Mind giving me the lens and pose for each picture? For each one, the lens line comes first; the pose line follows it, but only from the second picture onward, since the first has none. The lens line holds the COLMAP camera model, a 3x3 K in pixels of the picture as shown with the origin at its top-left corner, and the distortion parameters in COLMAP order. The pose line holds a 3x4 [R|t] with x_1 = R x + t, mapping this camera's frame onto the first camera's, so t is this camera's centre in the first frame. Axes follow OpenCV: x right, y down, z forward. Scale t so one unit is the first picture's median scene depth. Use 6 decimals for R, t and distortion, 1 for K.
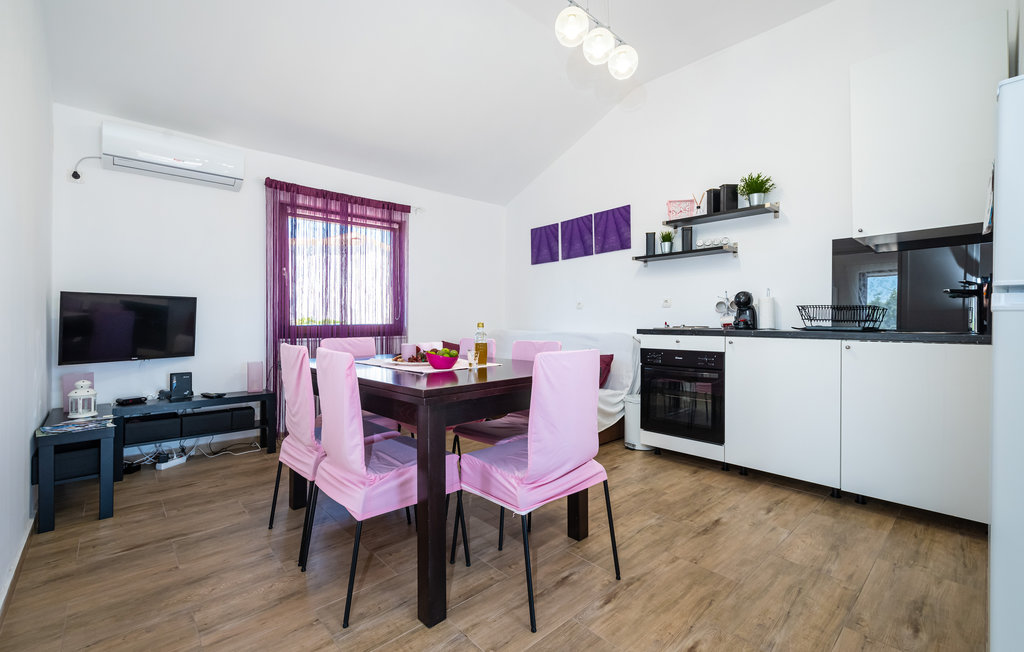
lens RADIAL K [[439.0, 0, 513.9], [0, 439.0, 323.1], [0, 0, 1]] dist [-0.001461, 0.001745]
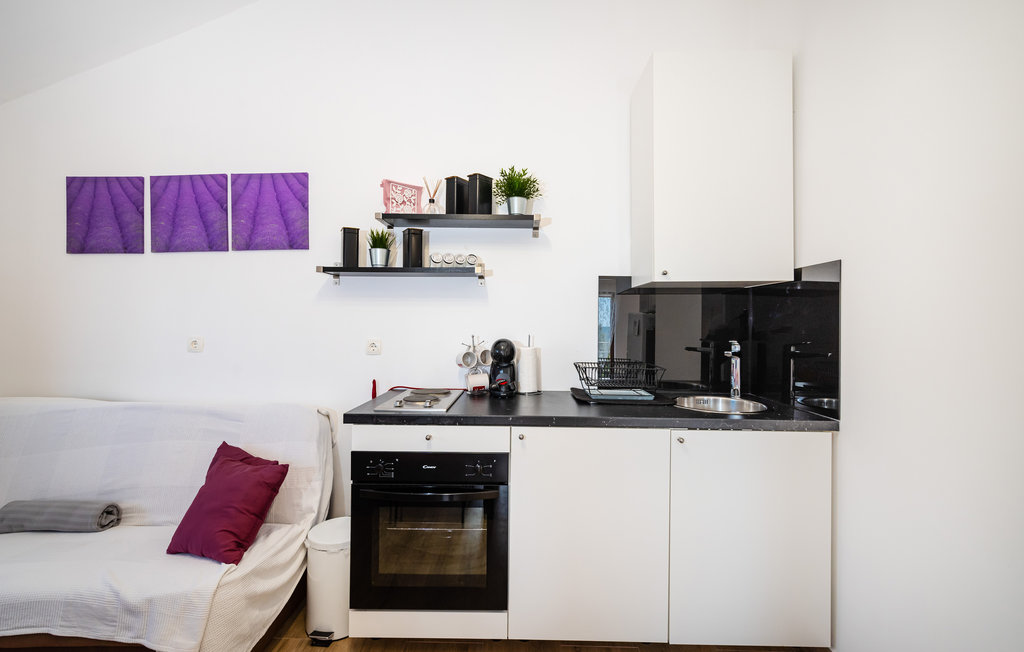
lens RADIAL K [[439.0, 0, 511.6], [0, 439.0, 319.4], [0, 0, 1]] dist [-0.001461, 0.001745]
pose [[0.692371, 0.009702, 0.721476, 0.042588], [-0.005687, 0.999952, -0.007988, -0.085290], [-0.721519, 0.001427, 0.692393, 0.462926]]
